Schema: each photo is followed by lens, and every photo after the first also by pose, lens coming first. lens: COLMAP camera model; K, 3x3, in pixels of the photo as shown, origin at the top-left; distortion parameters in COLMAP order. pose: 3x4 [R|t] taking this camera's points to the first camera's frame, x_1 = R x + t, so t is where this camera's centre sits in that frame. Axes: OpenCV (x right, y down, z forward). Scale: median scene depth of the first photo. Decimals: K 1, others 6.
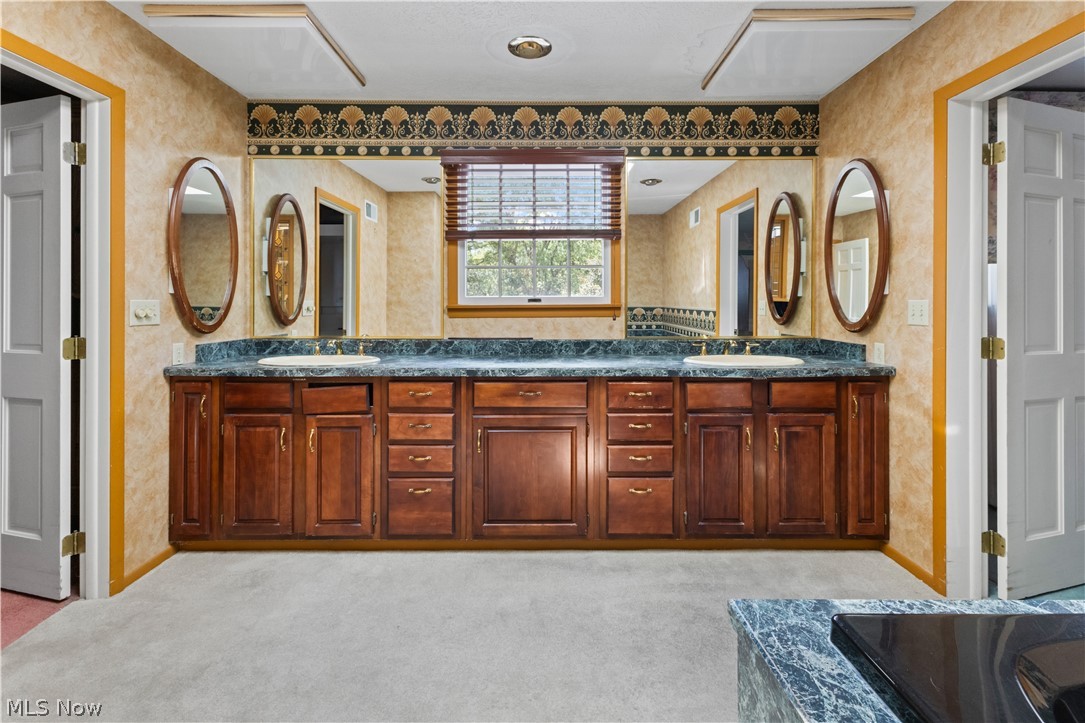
lens RADIAL K [[479.8, 0, 545.1], [0, 479.8, 301.6], [0, 0, 1]] dist [0.002999, 0.000034]
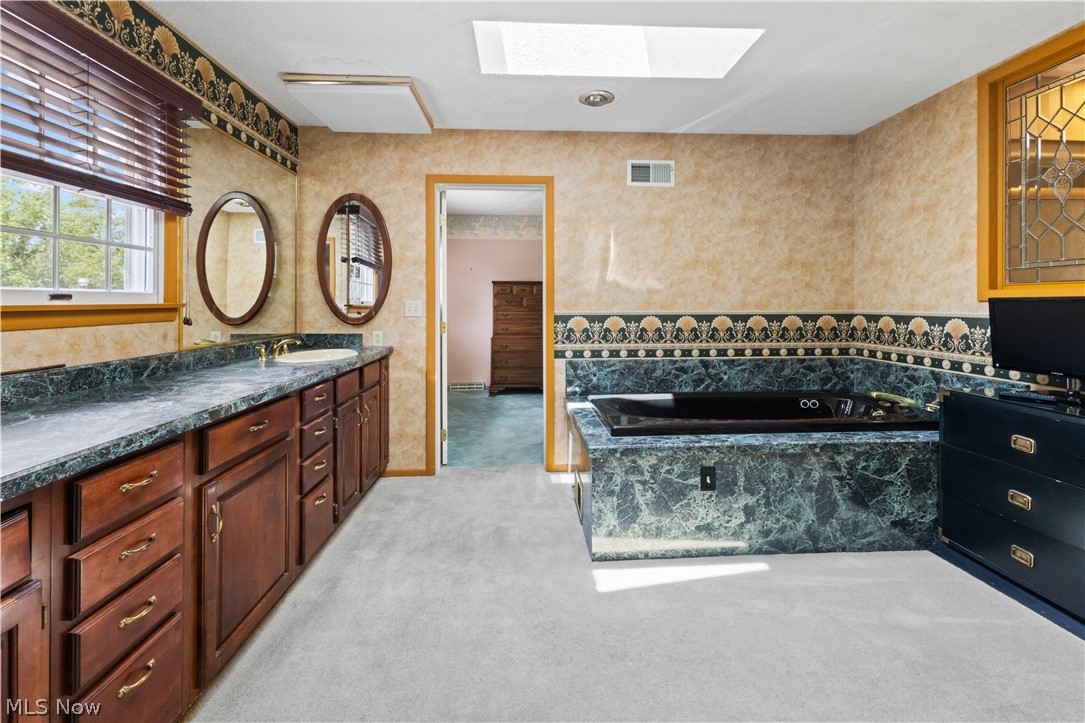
lens RADIAL K [[488.6, 0, 544.4], [0, 488.6, 298.2], [0, 0, 1]] dist [0.000194, -0.000912]
pose [[-0.045592, 0.010900, 0.998901, -0.784065], [-0.001422, 0.999939, -0.010977, 0.005331], [-0.998959, -0.001921, -0.045574, 0.597679]]
